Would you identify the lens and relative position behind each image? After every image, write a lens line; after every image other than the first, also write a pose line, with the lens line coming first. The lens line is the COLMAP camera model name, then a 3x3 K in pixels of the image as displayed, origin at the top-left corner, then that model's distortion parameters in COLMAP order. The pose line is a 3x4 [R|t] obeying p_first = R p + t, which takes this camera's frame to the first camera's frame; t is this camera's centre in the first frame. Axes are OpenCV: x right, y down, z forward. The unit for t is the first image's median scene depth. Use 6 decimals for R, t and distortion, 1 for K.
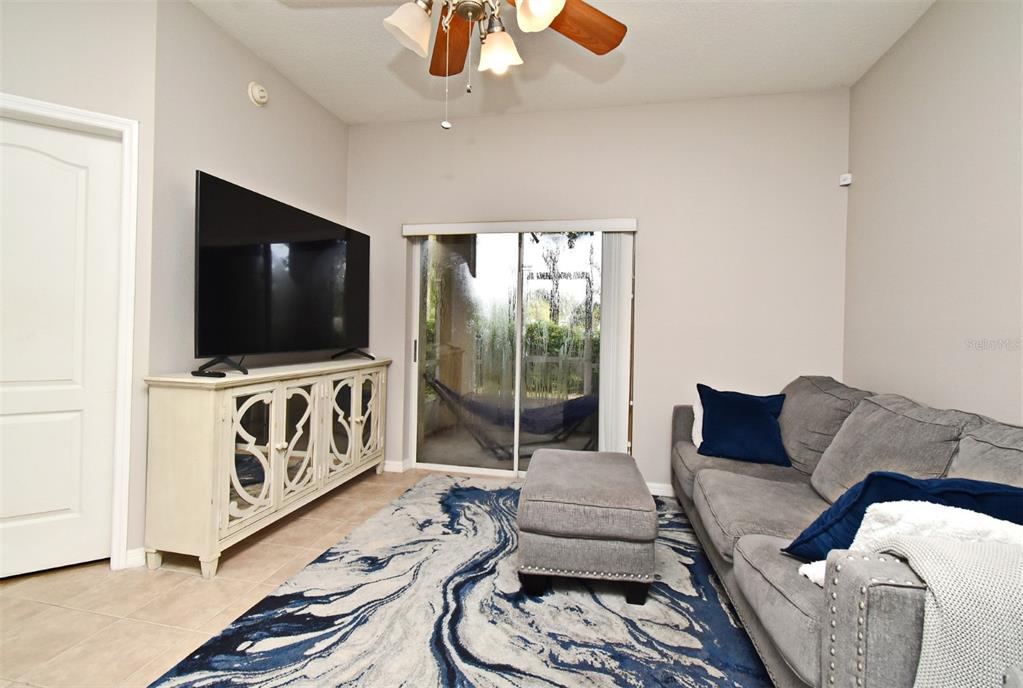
lens RADIAL K [[468.1, 0, 501.1], [0, 468.1, 327.6], [0, 0, 1]] dist [0.002216, -0.000258]
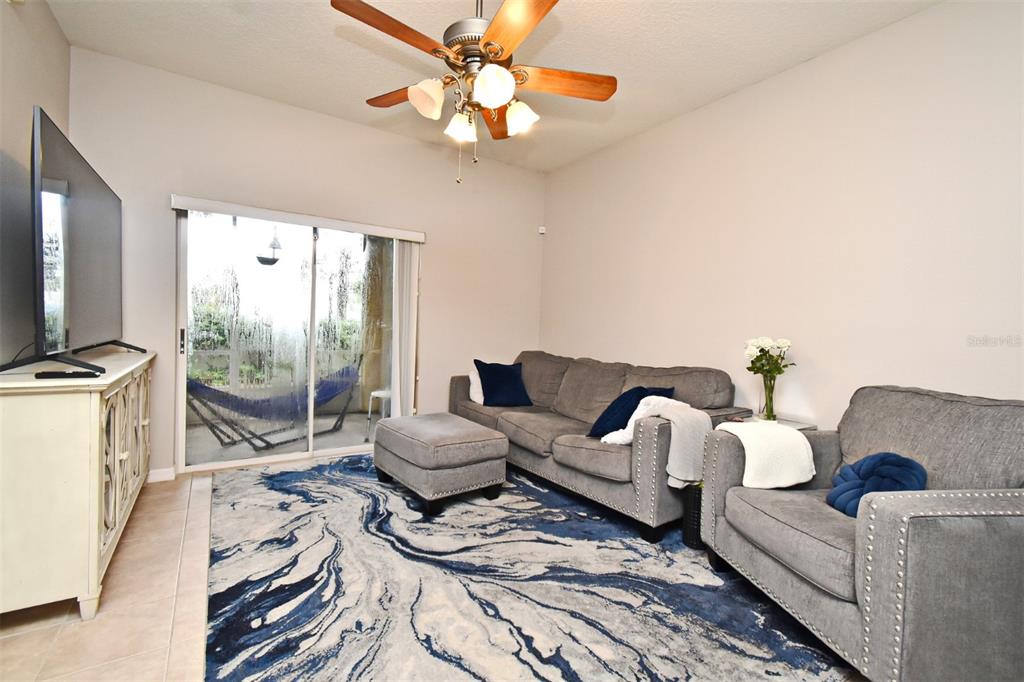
lens RADIAL K [[455.0, 0, 509.4], [0, 455.0, 337.8], [0, 0, 1]] dist [0.001606, -0.000052]
pose [[0.705210, -0.017101, 0.708792, -0.725367], [-0.020288, 0.998813, 0.044284, -0.014924], [-0.708708, -0.045610, 0.704026, -0.078504]]
